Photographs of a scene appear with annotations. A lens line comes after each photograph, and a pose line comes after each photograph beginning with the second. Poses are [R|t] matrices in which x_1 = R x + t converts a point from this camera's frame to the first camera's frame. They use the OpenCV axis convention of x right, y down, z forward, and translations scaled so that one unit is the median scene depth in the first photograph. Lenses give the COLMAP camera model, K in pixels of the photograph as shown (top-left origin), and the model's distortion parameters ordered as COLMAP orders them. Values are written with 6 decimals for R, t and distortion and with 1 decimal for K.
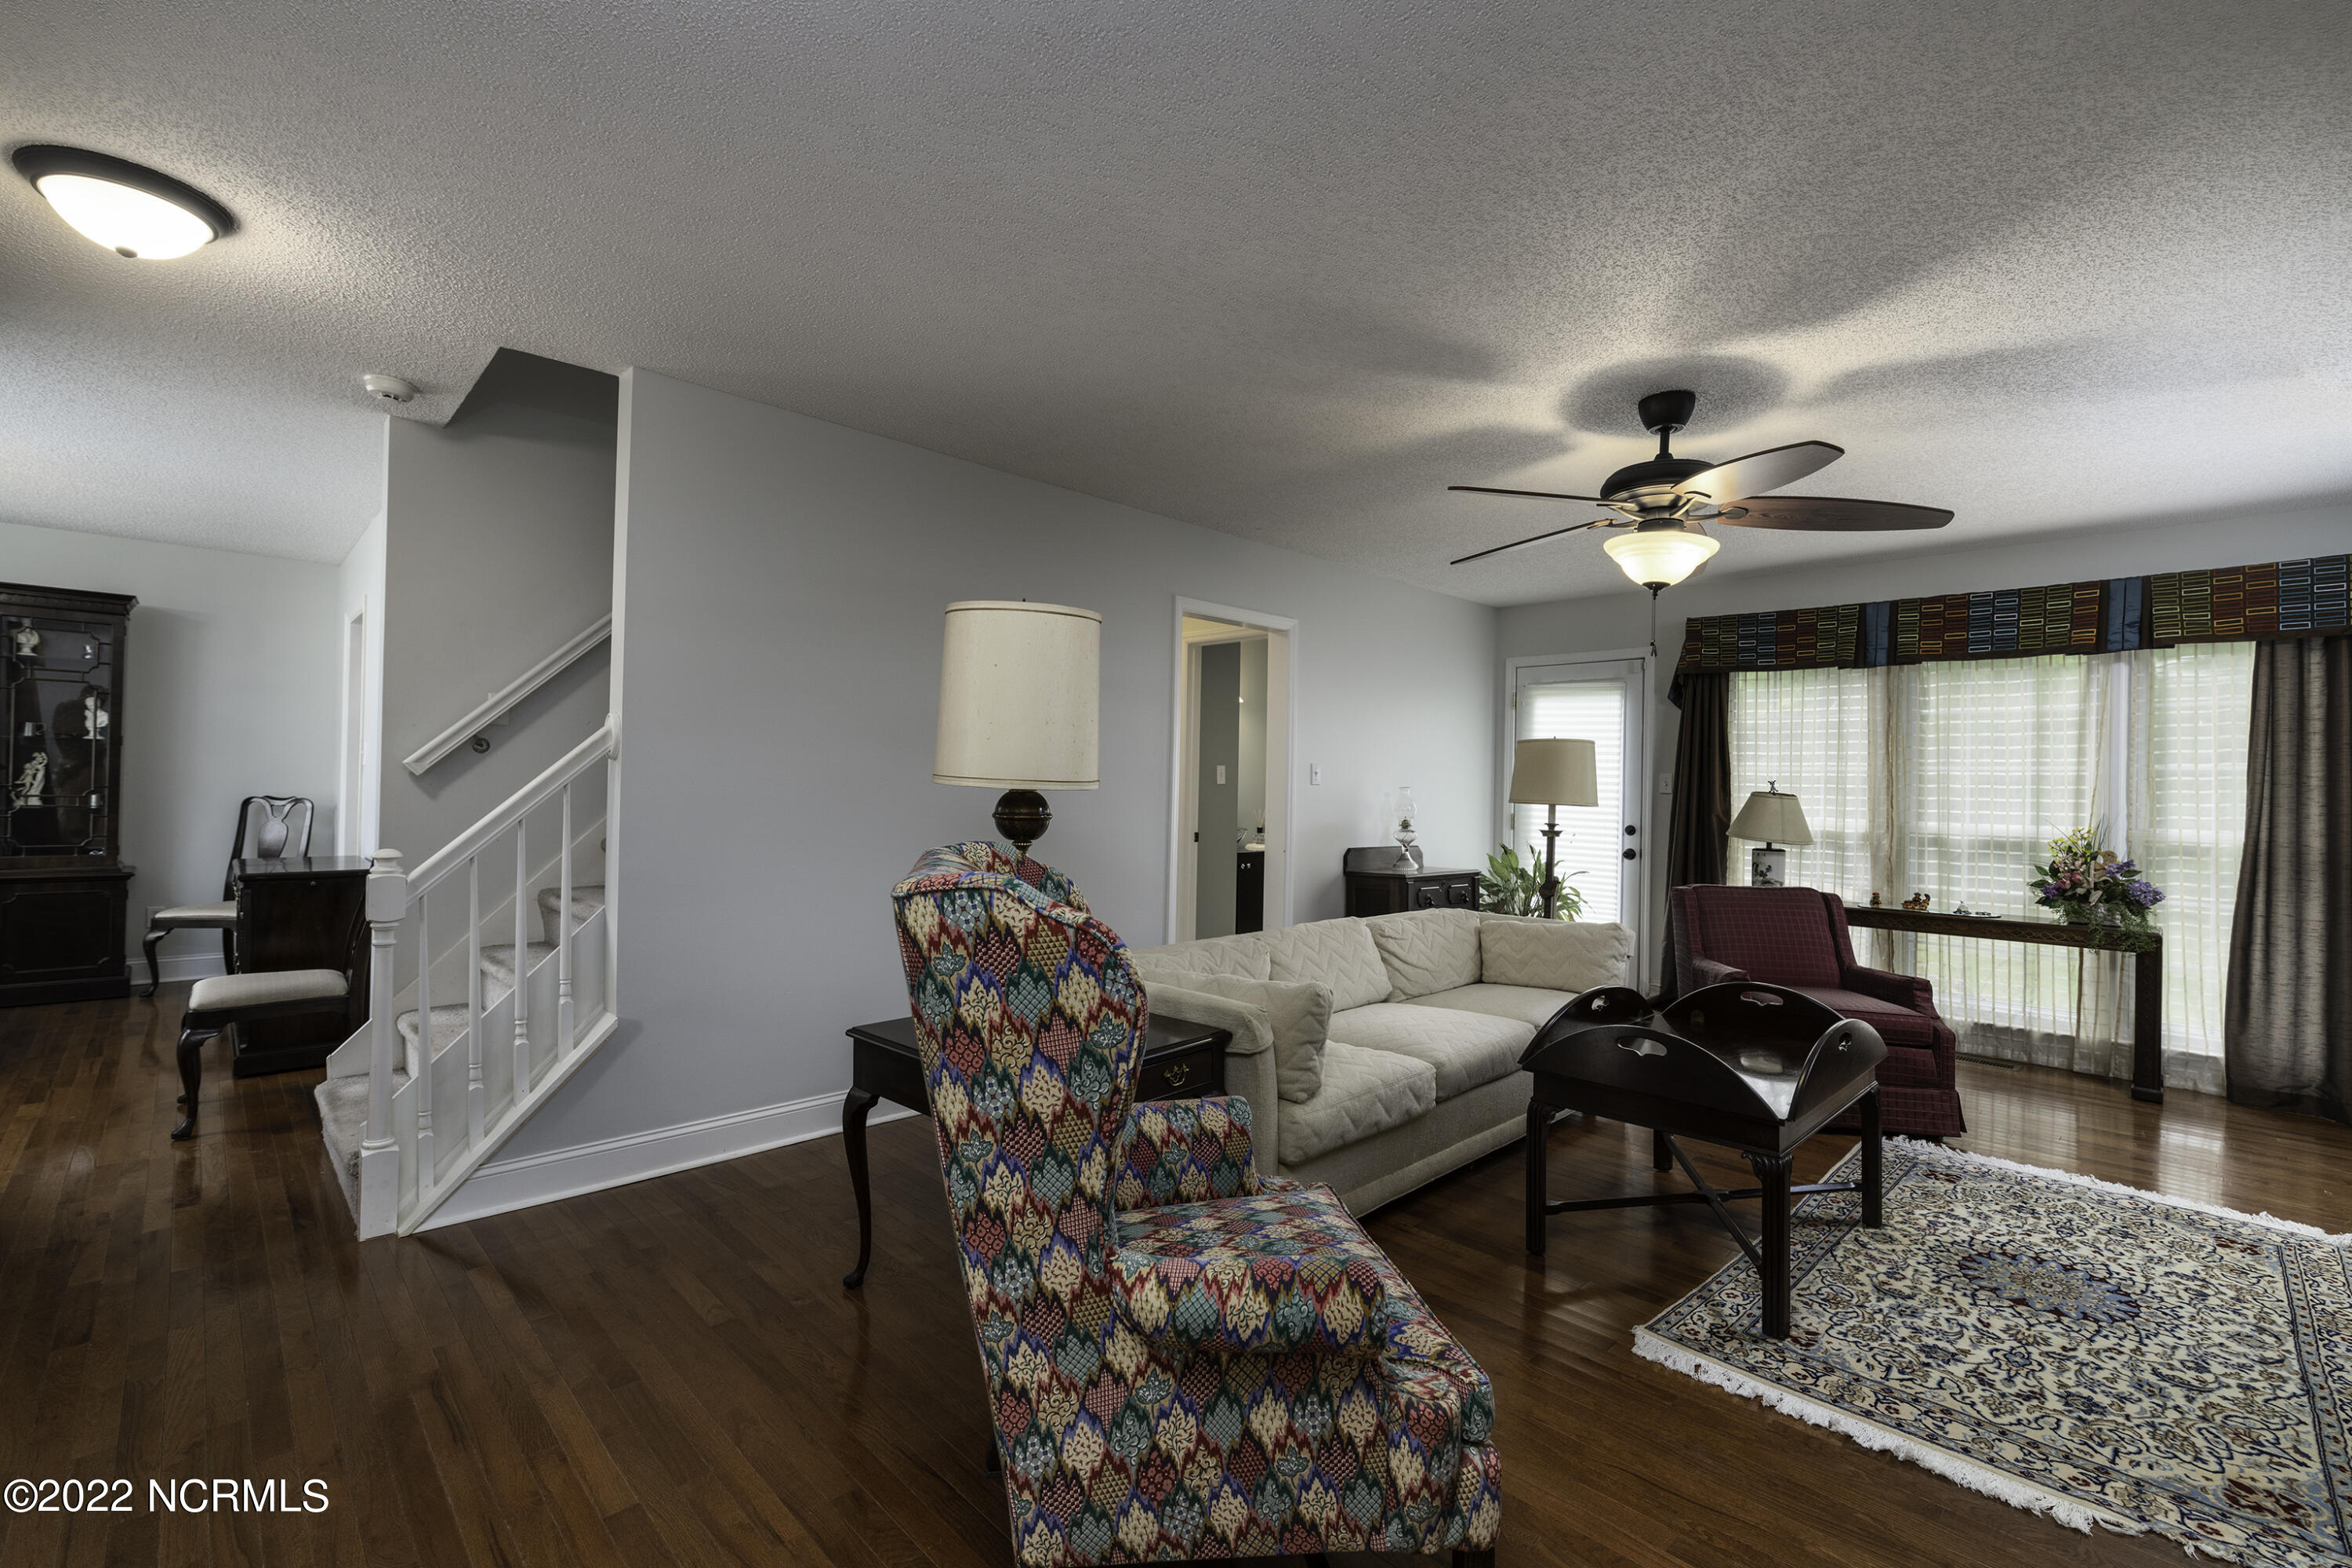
lens RADIAL K [[1015.2, 0, 1168.4], [0, 1015.2, 772.4], [0, 0, 1]] dist [0.000007, -0.000661]
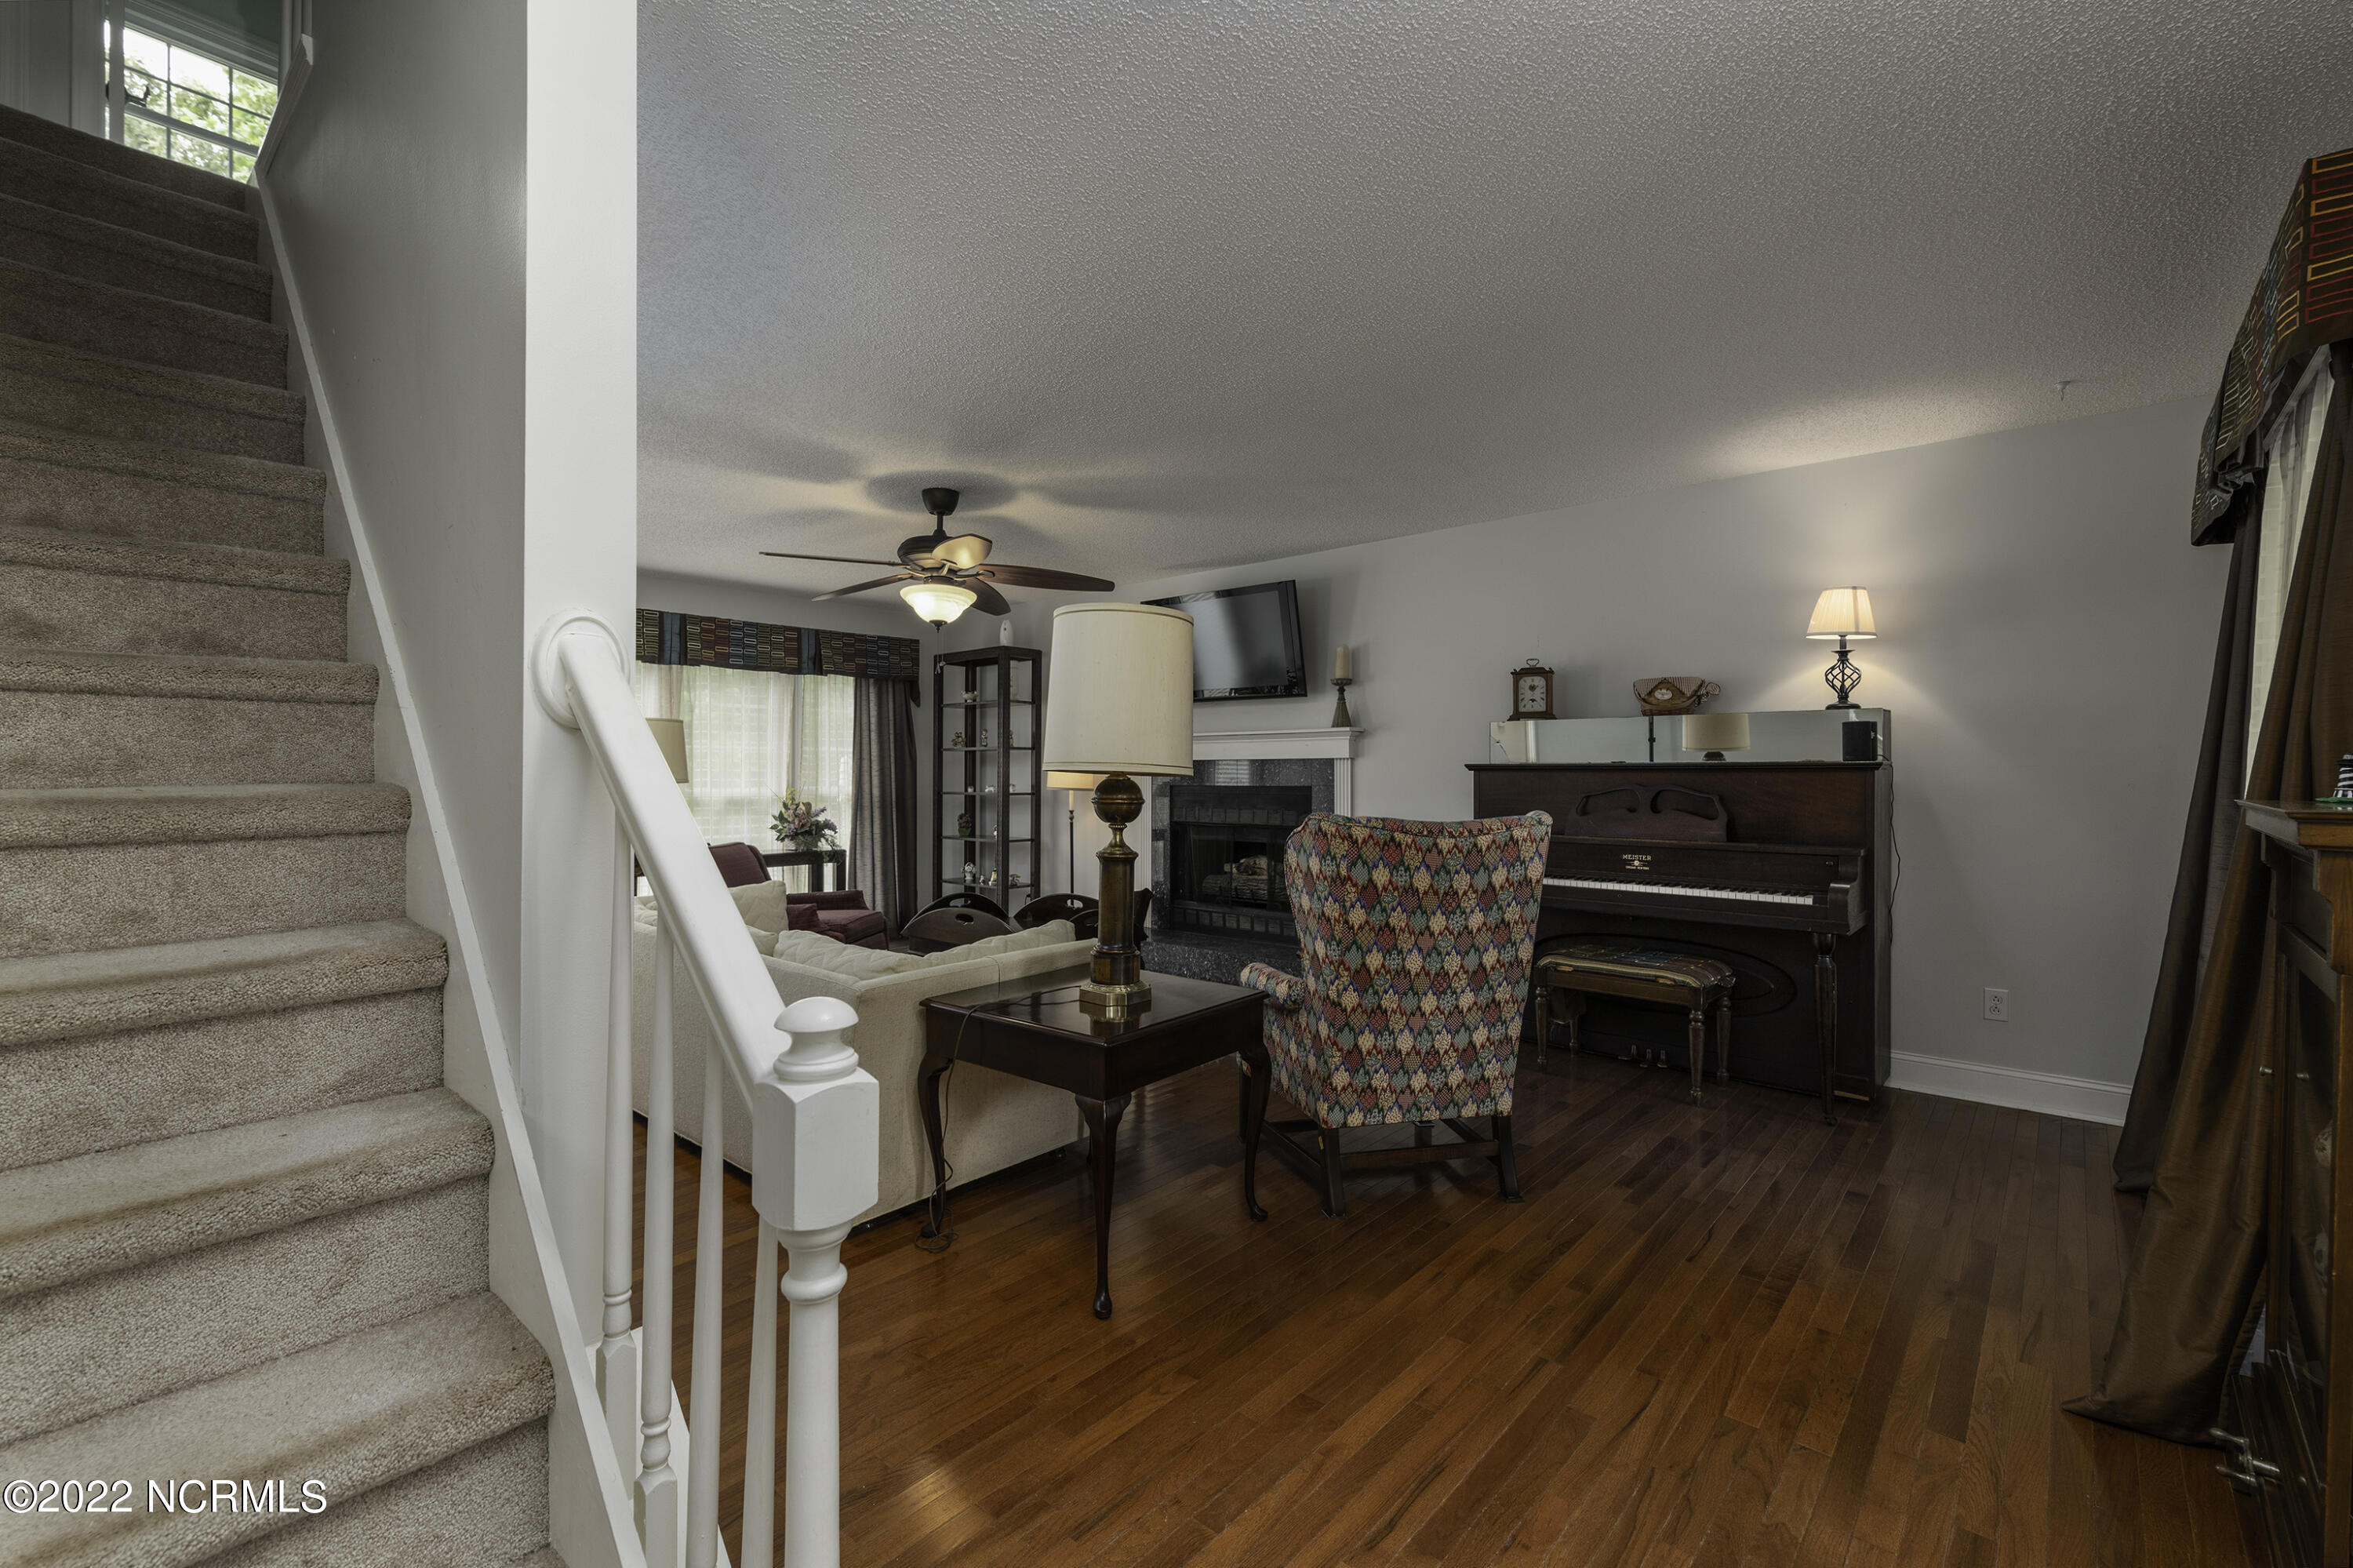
lens RADIAL K [[1015.7, 0, 1168.8], [0, 1015.7, 772.4], [0, 0, 1]] dist [0.000007, -0.000661]
pose [[-0.060295, -0.017949, 0.998019, -1.350241], [-0.016605, 0.999718, 0.016977, -0.009153], [-0.998042, -0.015549, -0.060576, 1.090629]]
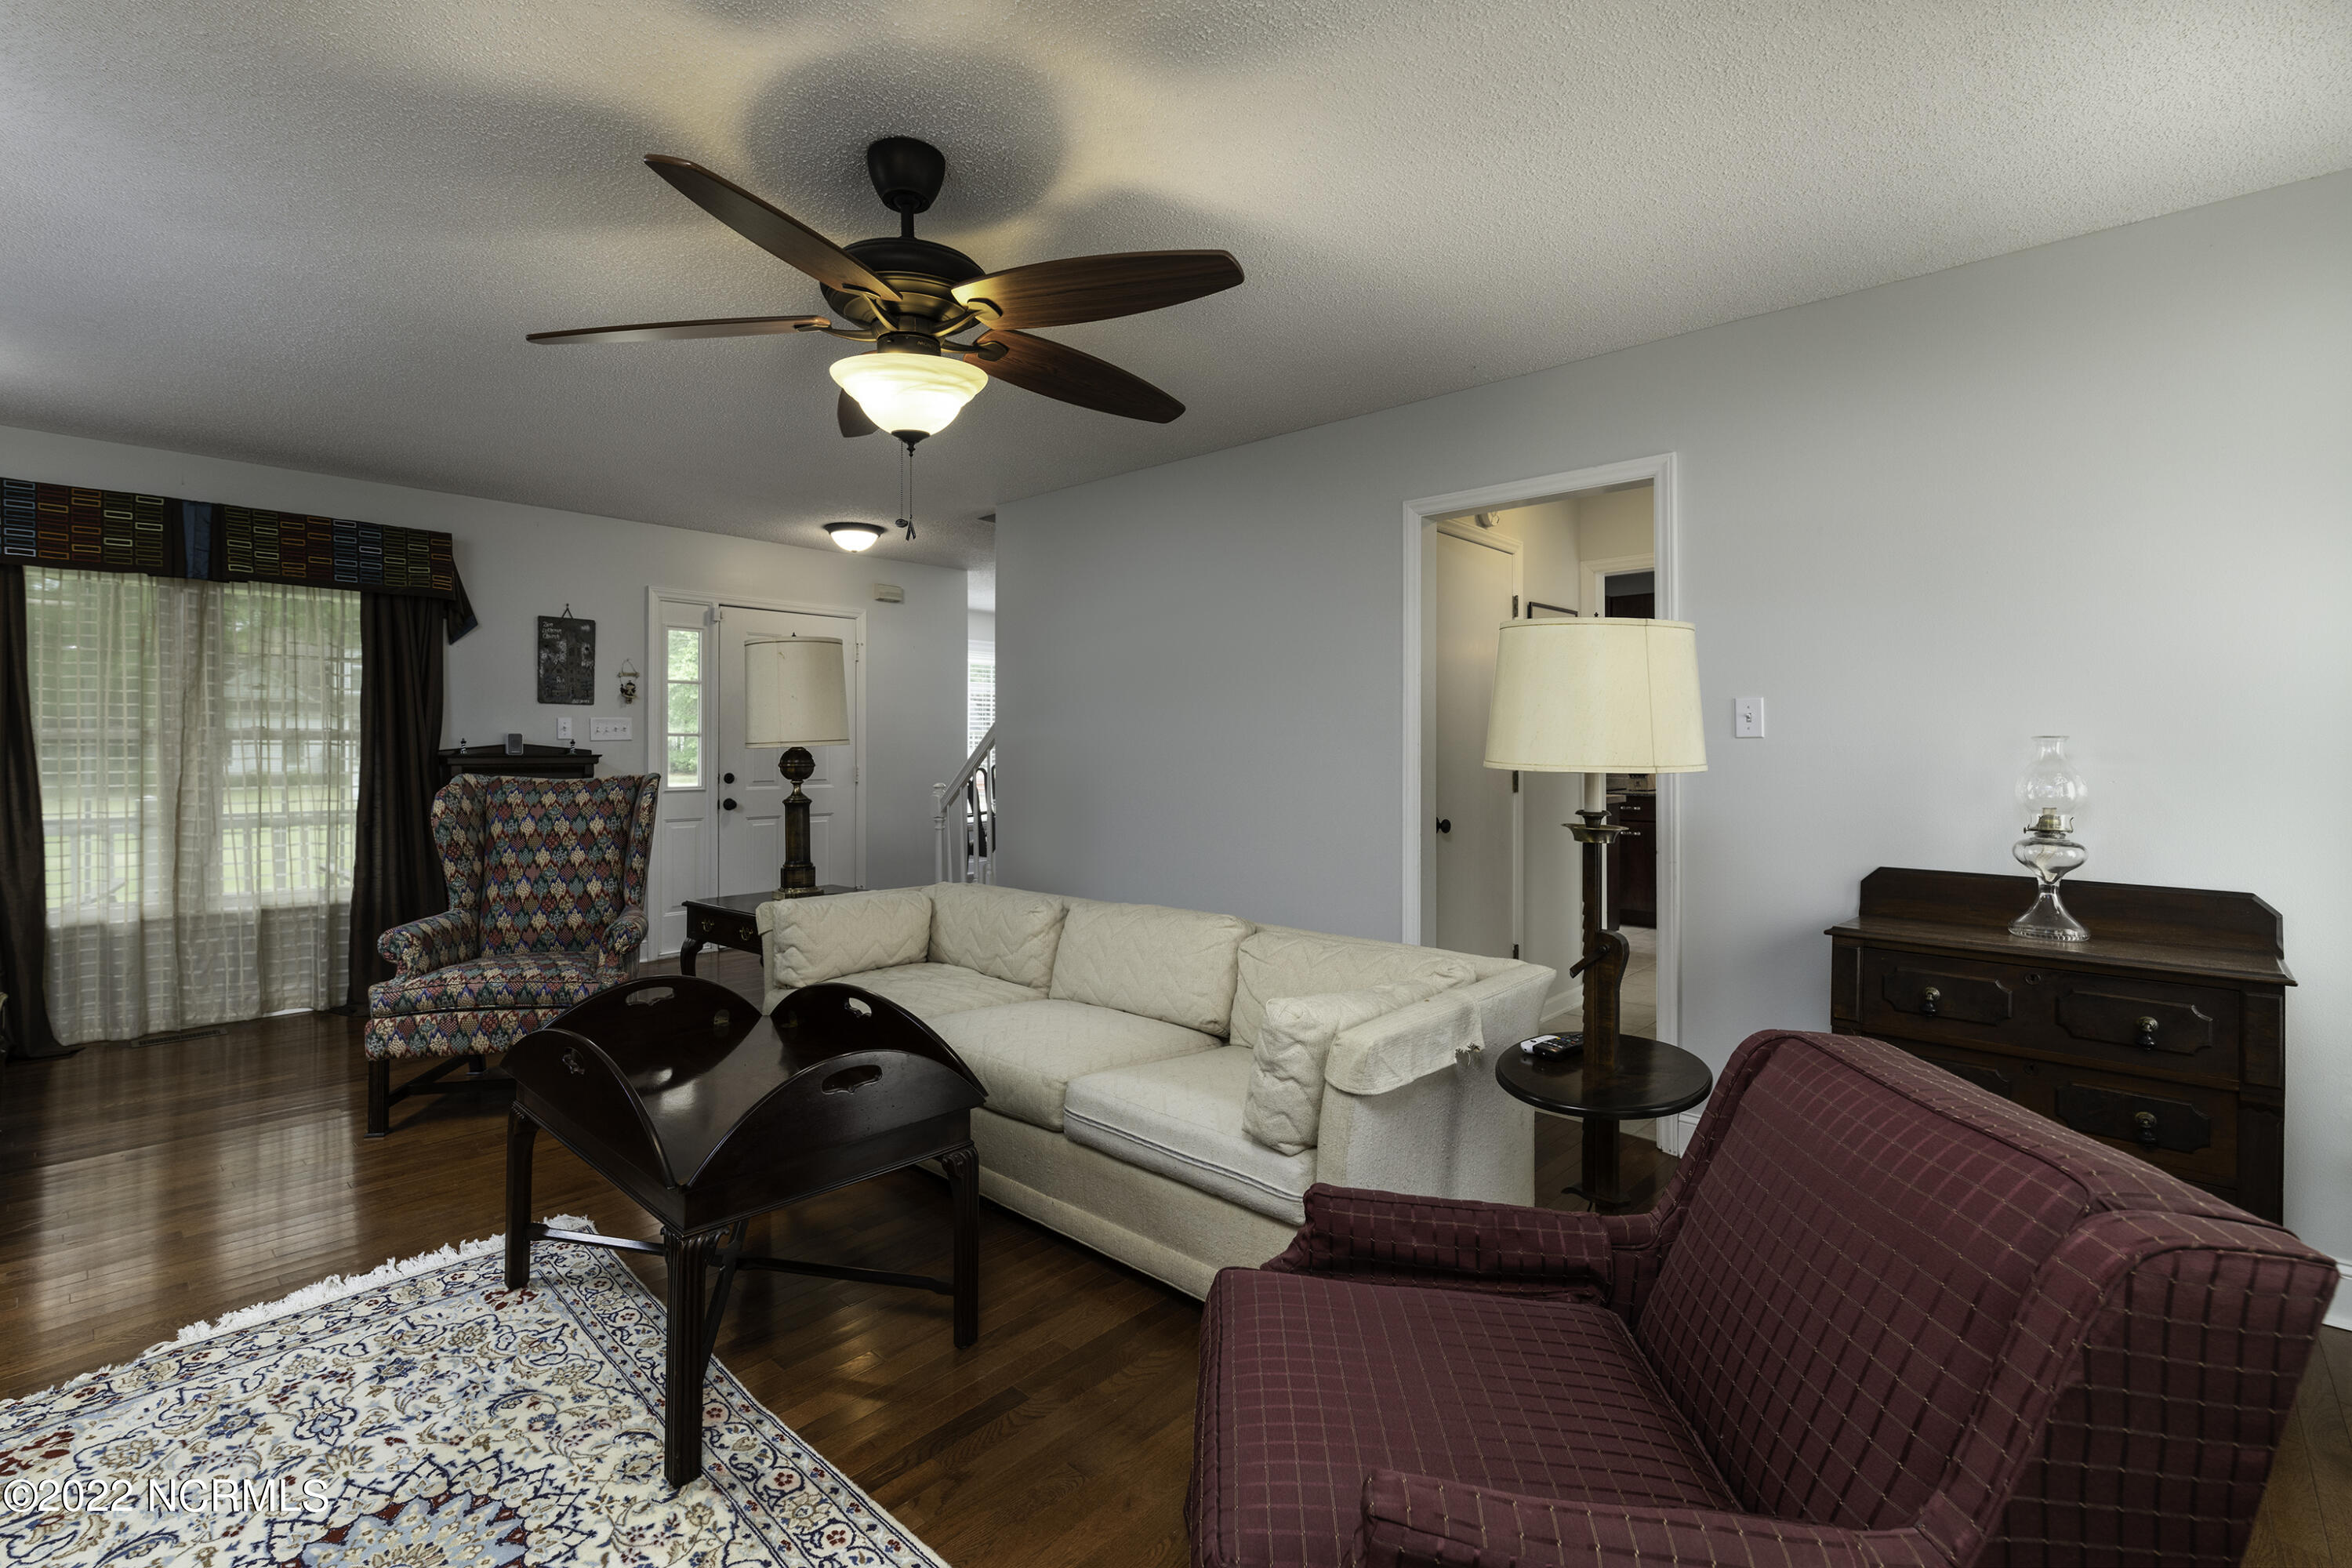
lens RADIAL K [[1091.1, 0, 1170.0], [0, 1091.1, 735.8], [0, 0, 1]] dist [-0.002244, 0.000166]
pose [[0.035290, -0.028183, -0.998980, 1.734399], [0.010837, 0.999554, -0.027816, 0.056670], [0.999318, -0.009844, 0.035580, 1.637319]]
